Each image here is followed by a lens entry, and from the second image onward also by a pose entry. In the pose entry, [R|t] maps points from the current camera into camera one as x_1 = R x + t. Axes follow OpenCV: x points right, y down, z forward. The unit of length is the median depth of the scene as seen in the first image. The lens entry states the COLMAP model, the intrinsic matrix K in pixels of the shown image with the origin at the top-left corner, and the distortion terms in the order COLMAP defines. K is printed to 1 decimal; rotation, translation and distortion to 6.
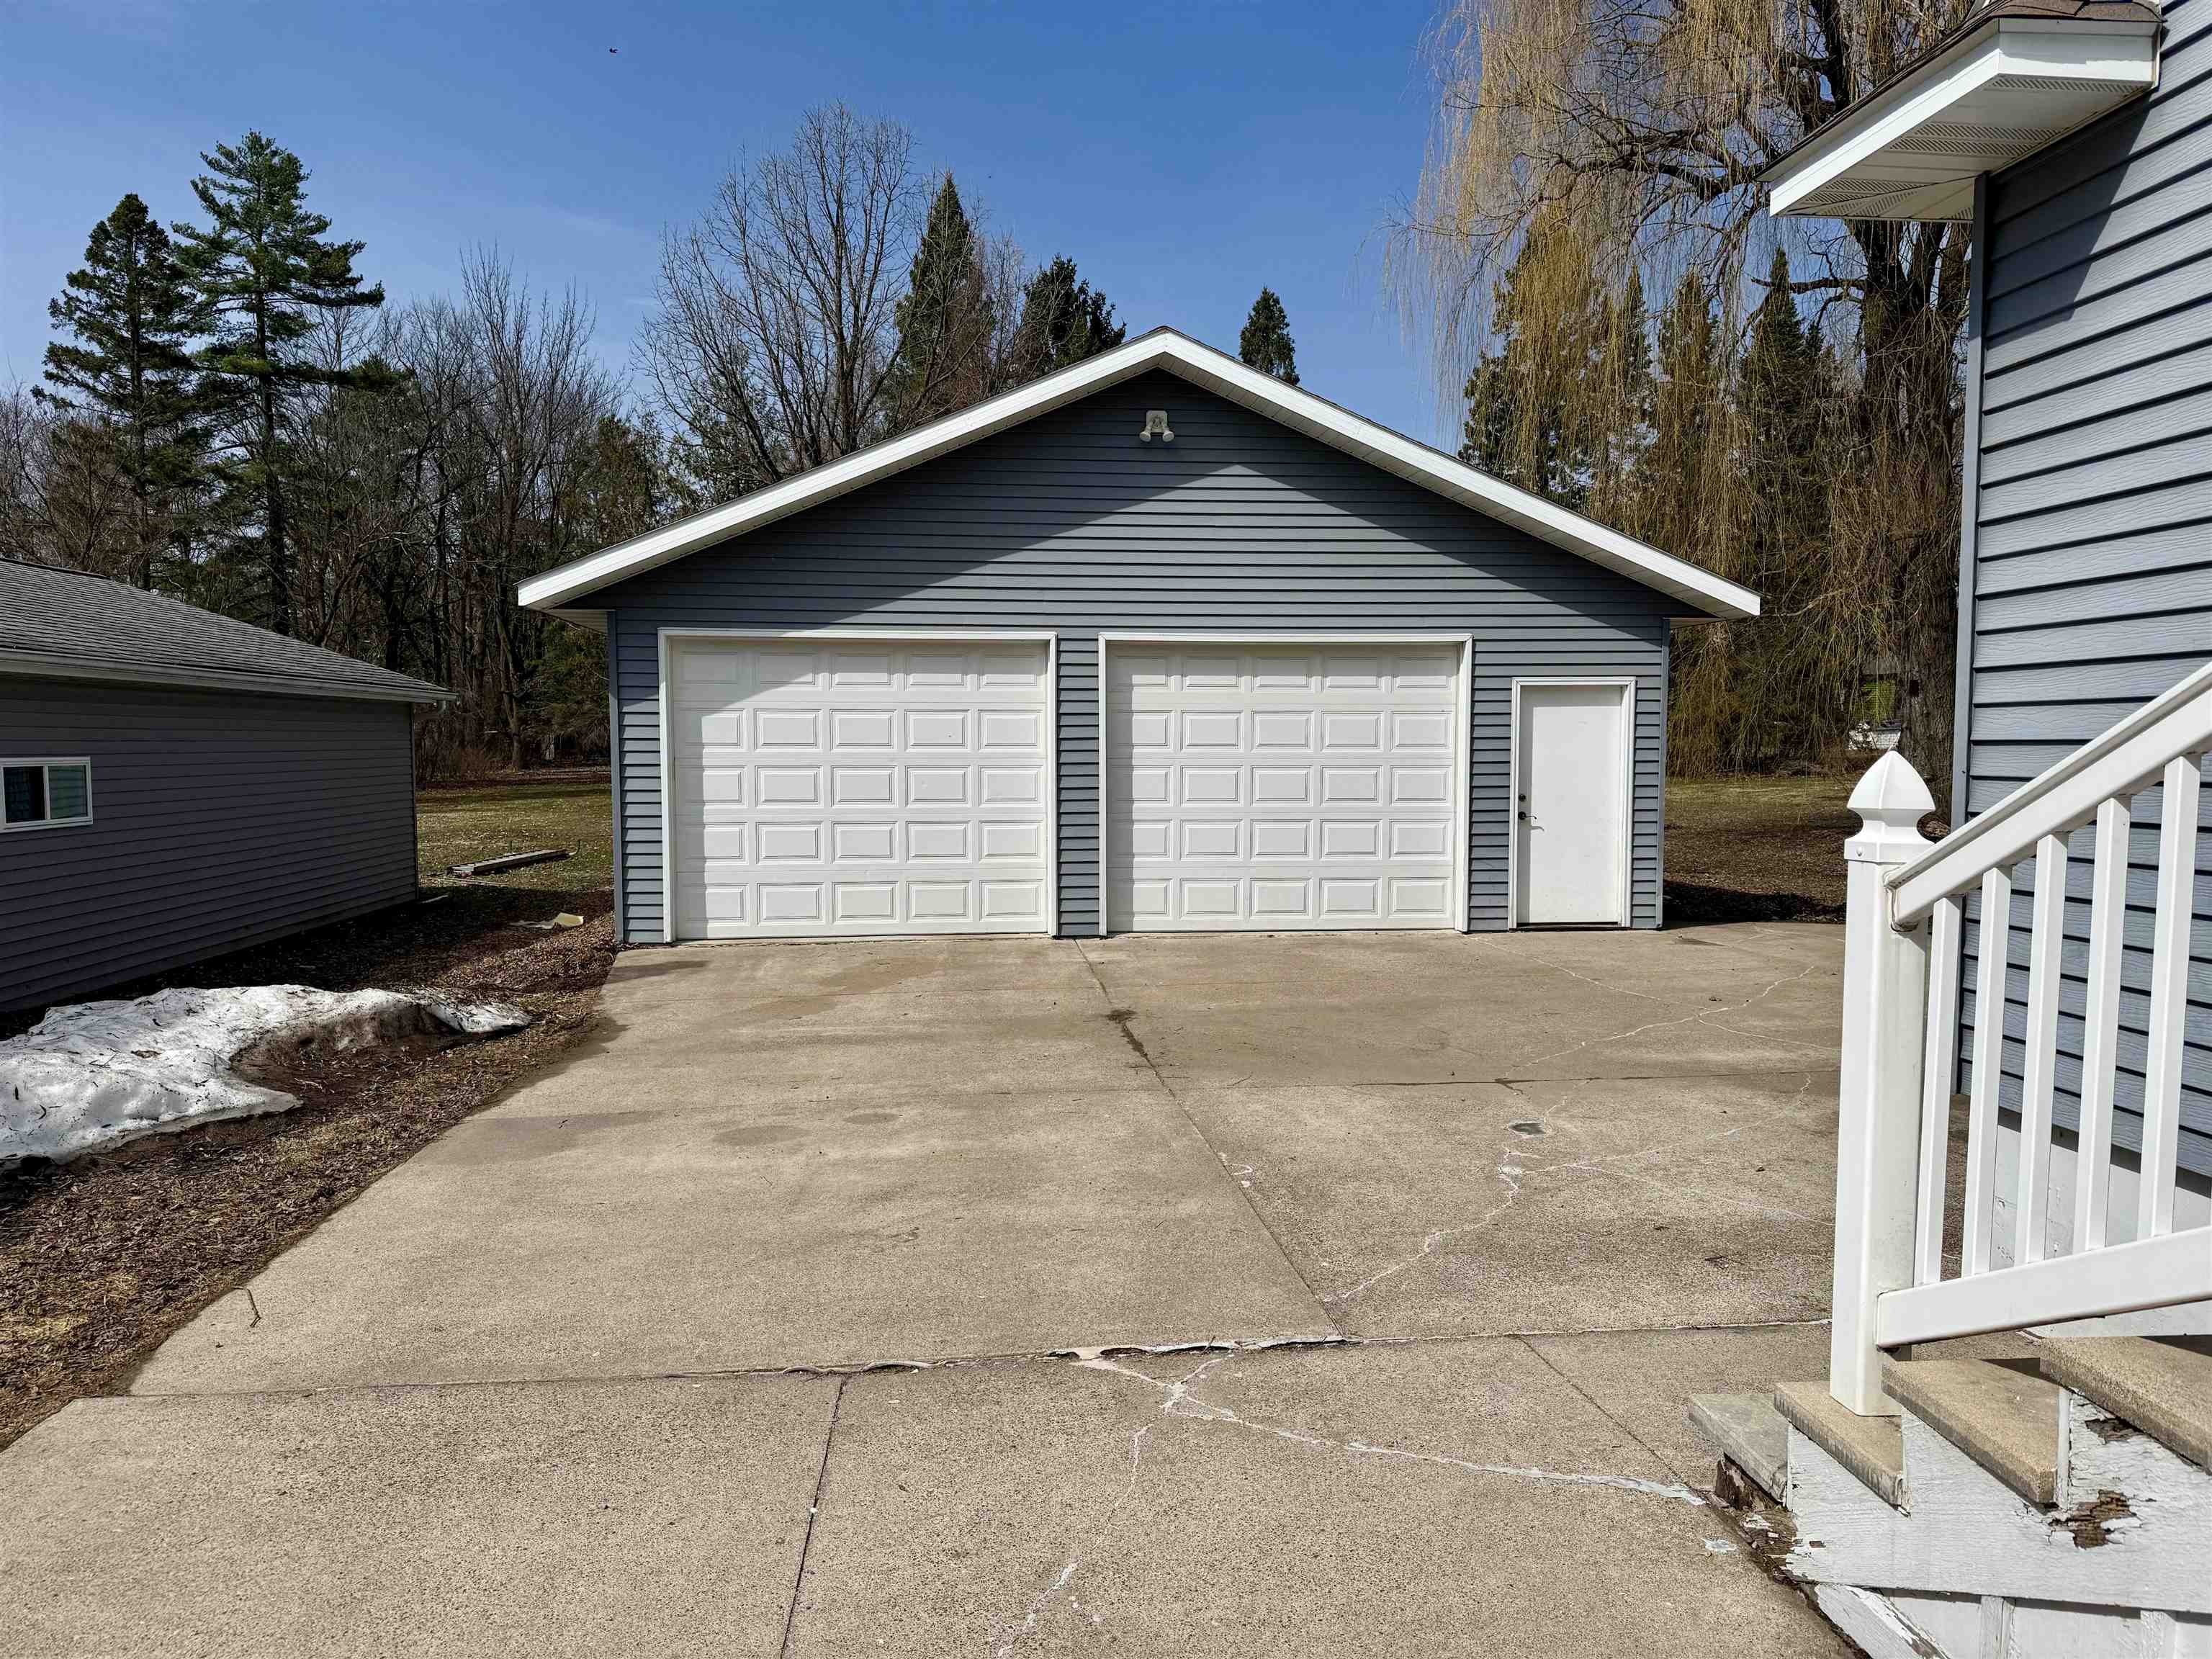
lens RADIAL K [[1562.7, 0, 1108.0], [0, 1562.7, 827.4], [0, 0, 1]] dist [0.053361, -0.063586]
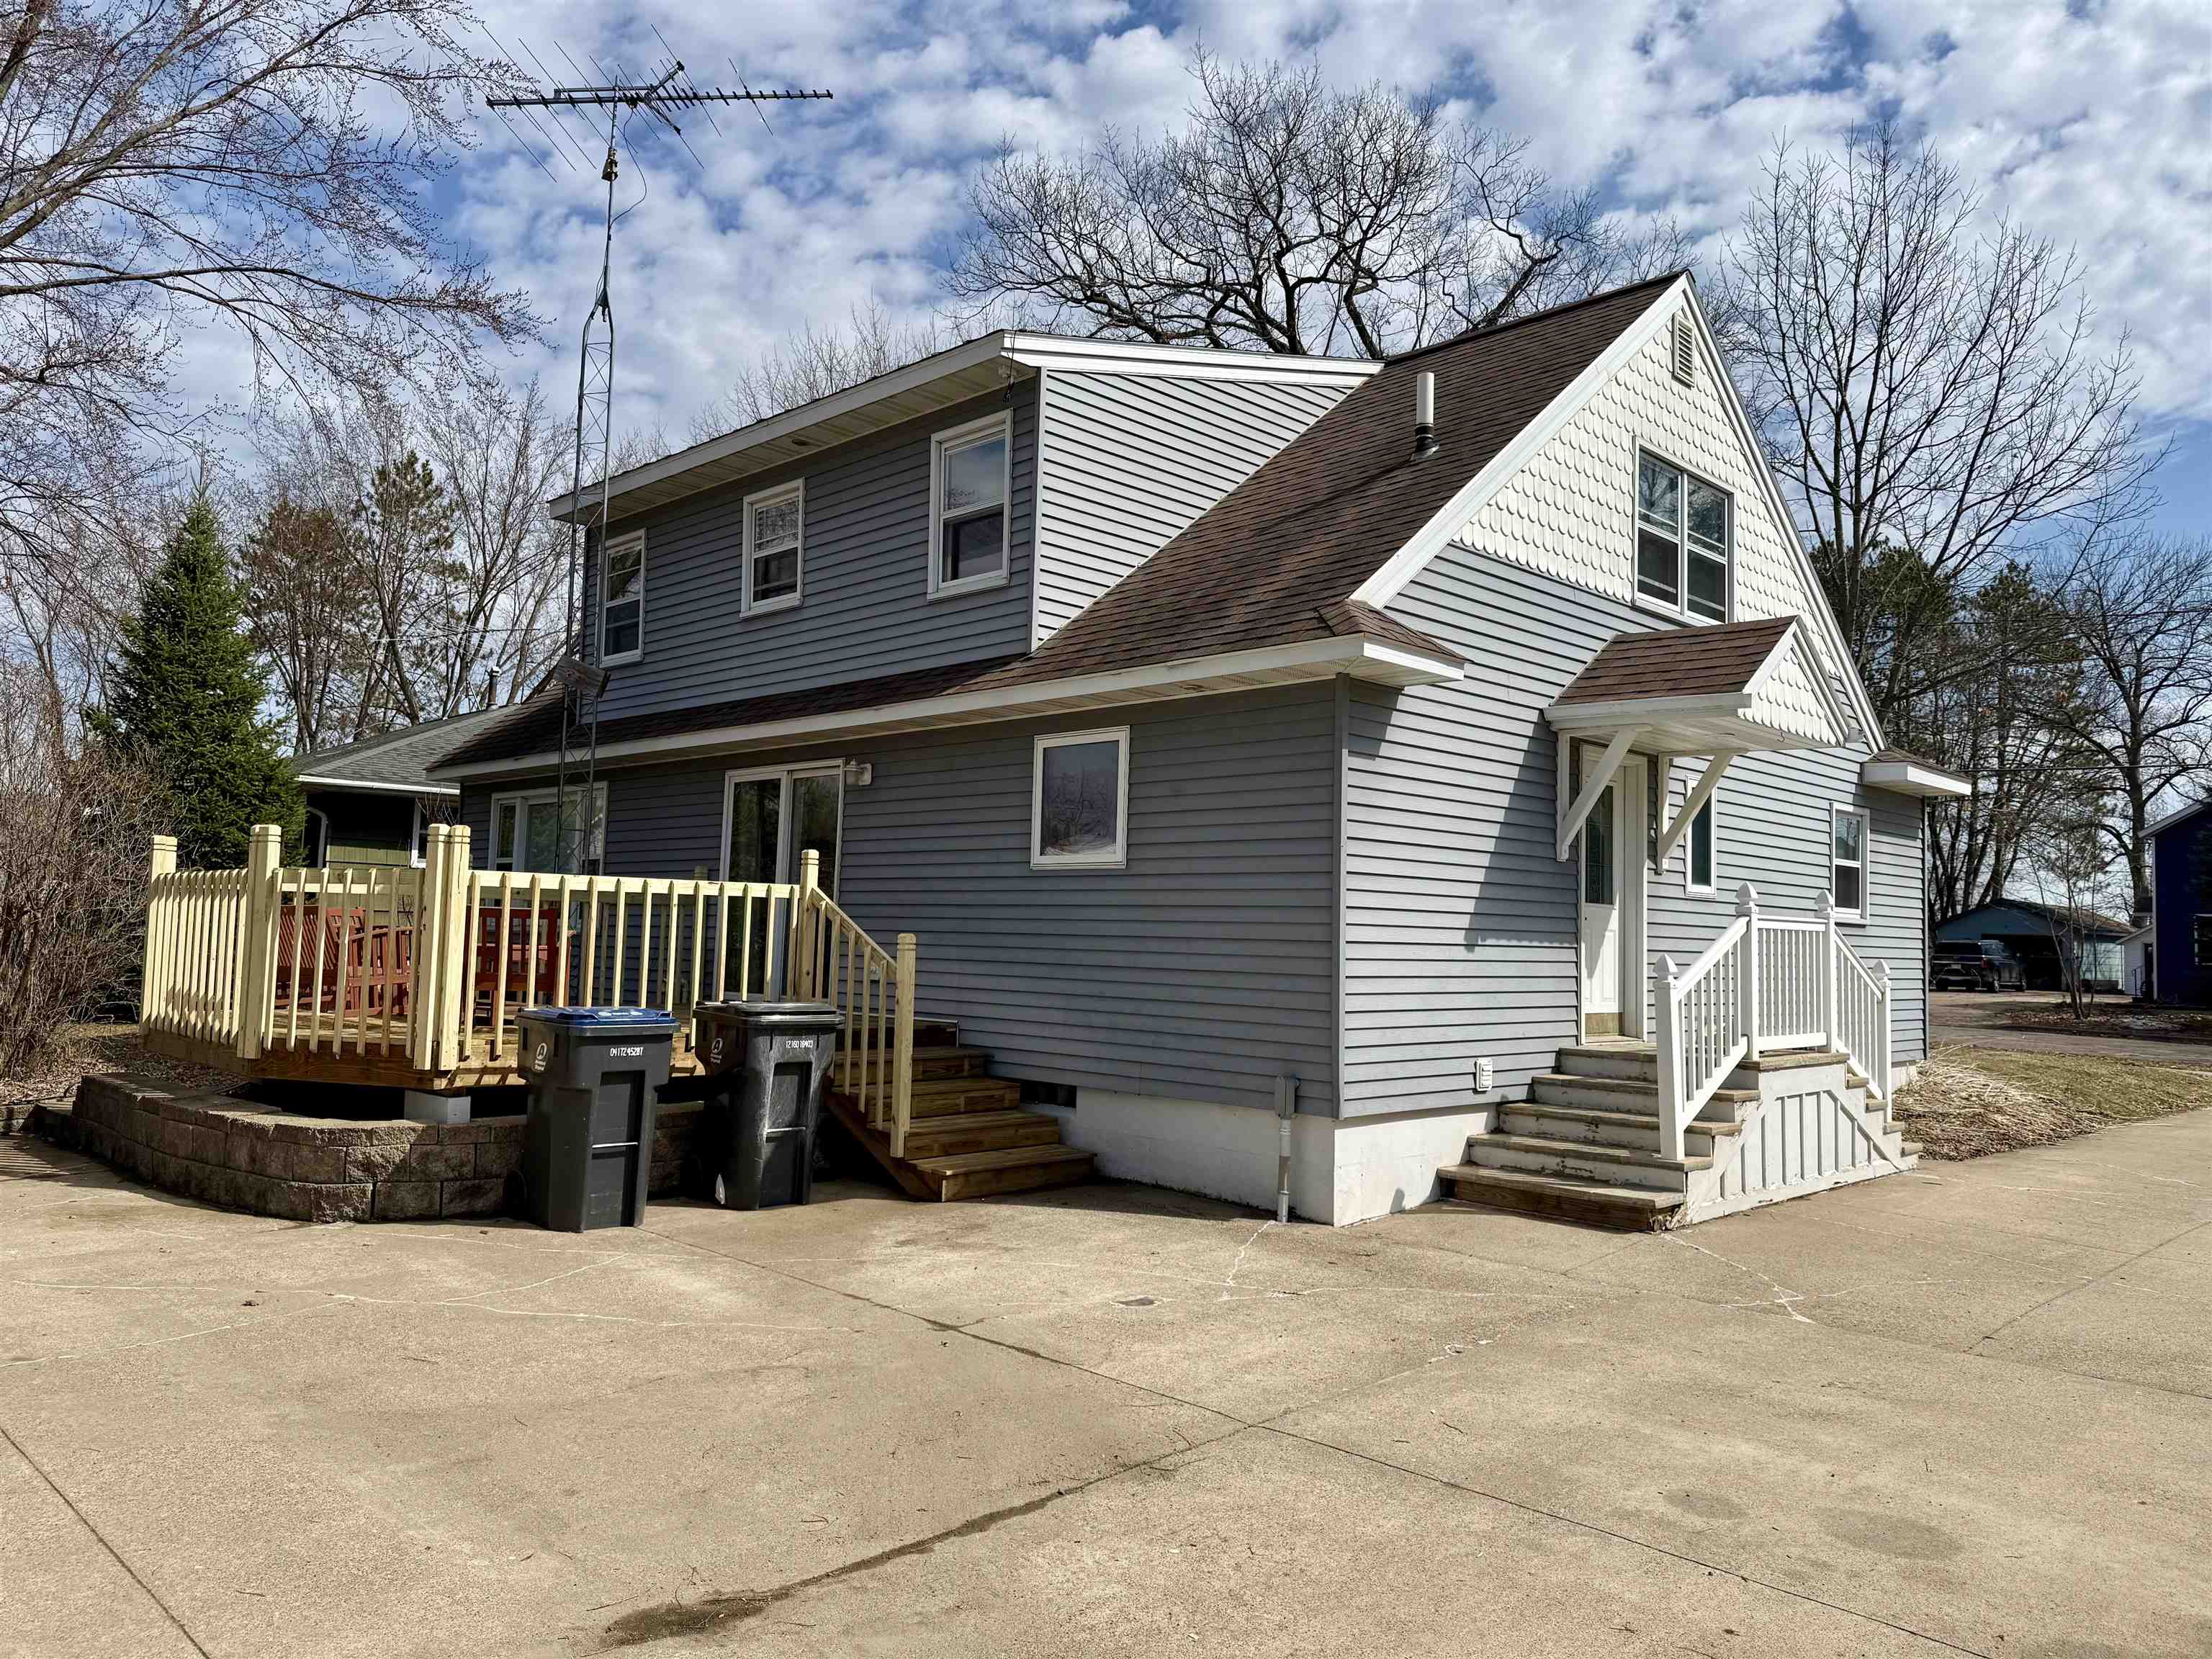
lens RADIAL K [[1562.7, 0, 1107.2], [0, 1562.7, 823.4], [0, 0, 1]] dist [0.053361, -0.063586]
pose [[-0.646297, 0.035146, 0.762276, -0.544888], [0.011256, 0.999269, -0.036530, -0.095212], [-0.763003, -0.015029, -0.646220, 1.729224]]
